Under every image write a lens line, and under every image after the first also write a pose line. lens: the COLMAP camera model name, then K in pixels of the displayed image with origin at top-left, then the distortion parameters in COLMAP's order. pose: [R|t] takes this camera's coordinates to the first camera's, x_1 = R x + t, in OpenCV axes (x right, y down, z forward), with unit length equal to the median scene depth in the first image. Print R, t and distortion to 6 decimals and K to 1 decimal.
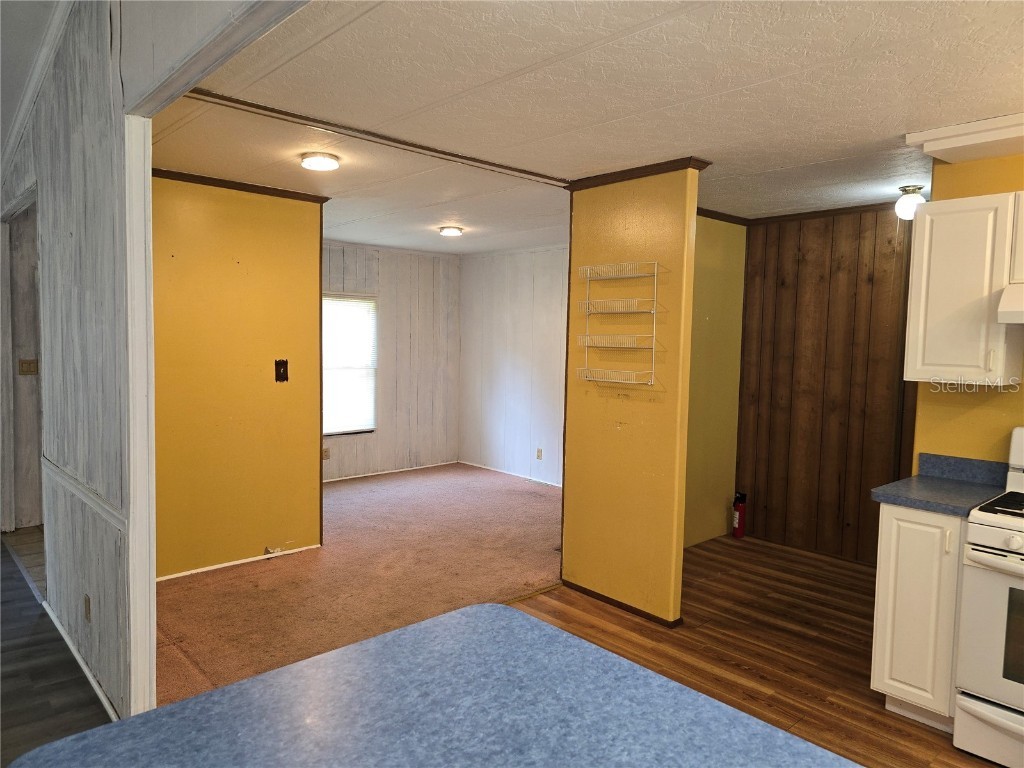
lens RADIAL K [[680.6, 0, 509.3], [0, 680.6, 380.4], [0, 0, 1]] dist [0.062266, -0.054096]
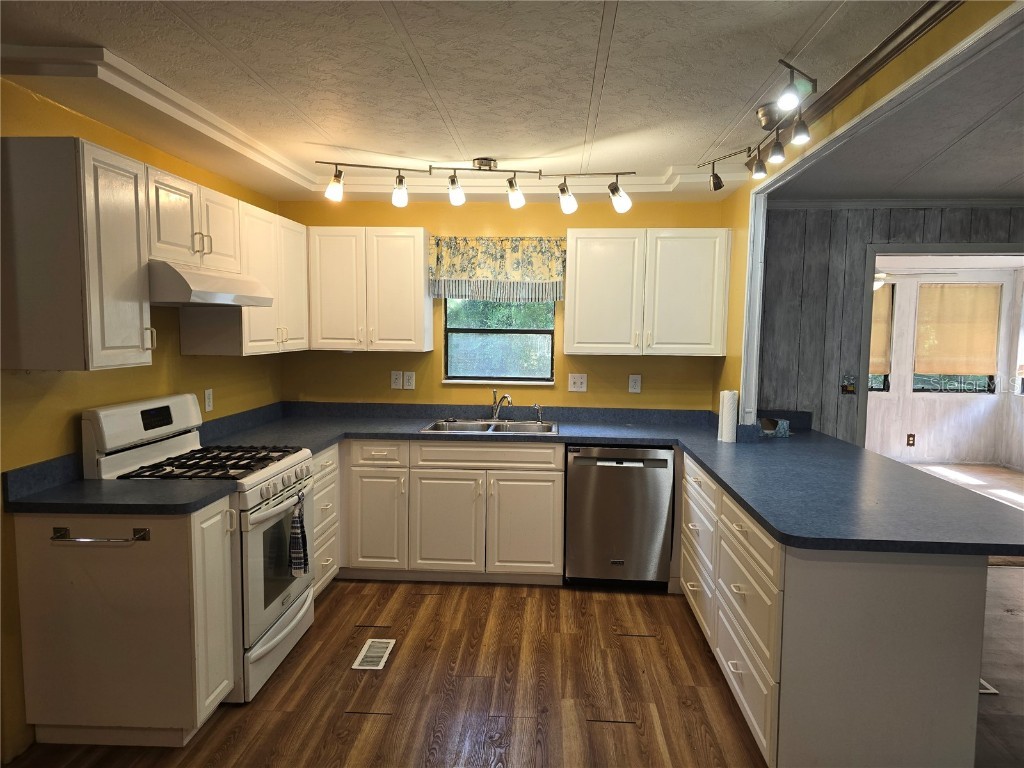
lens RADIAL K [[680.6, 0, 513.8], [0, 680.6, 386.6], [0, 0, 1]] dist [0.062266, -0.054096]
pose [[-0.692881, -0.092829, 0.715051, -0.198490], [0.020608, 0.988724, 0.148327, -0.056742], [-0.720757, 0.117509, -0.683155, 0.775661]]
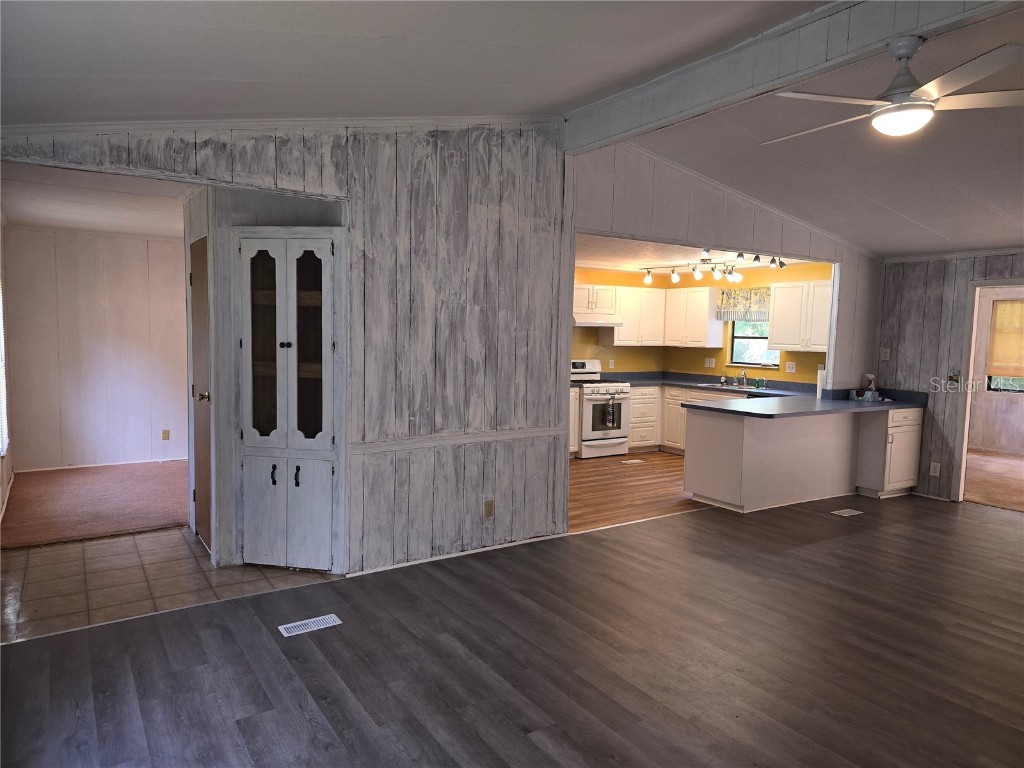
lens RADIAL K [[680.6, 0, 505.9], [0, 680.6, 384.9], [0, 0, 1]] dist [0.062266, -0.054096]
pose [[0.167759, -0.095923, 0.981150, -1.388437], [0.047533, 0.994884, 0.089139, -0.060095], [-0.984681, 0.031683, 0.171460, 0.448674]]
